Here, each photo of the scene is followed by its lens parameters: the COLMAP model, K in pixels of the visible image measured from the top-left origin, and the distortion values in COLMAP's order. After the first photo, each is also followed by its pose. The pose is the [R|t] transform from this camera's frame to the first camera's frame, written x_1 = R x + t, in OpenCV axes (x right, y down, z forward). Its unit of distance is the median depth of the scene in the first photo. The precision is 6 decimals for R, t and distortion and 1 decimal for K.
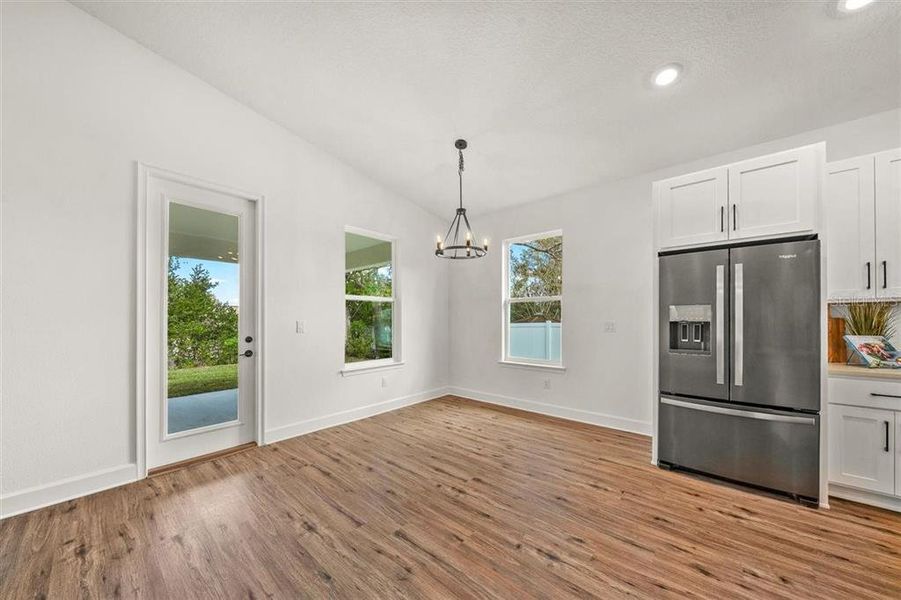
lens RADIAL K [[318.3, 0, 451.0], [0, 318.3, 317.2], [0, 0, 1]] dist [-0.000055, -0.000027]
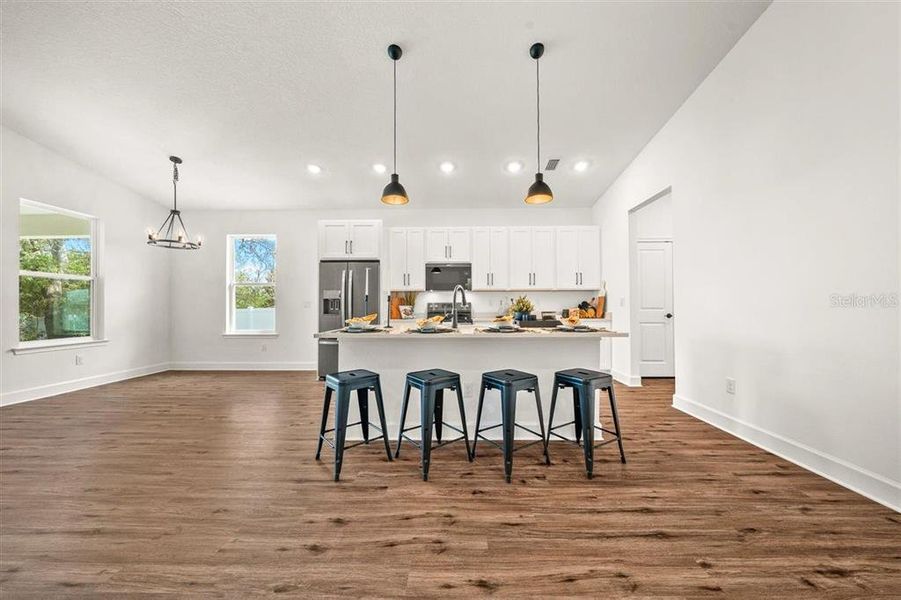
lens RADIAL K [[312.9, 0, 451.3], [0, 312.9, 303.8], [0, 0, 1]] dist [-0.000998, -0.000175]
pose [[0.767568, 0.005368, 0.640945, 0.079534], [-0.002345, 0.999982, -0.005567, 0.040619], [-0.640963, 0.002770, 0.767567, -0.672939]]
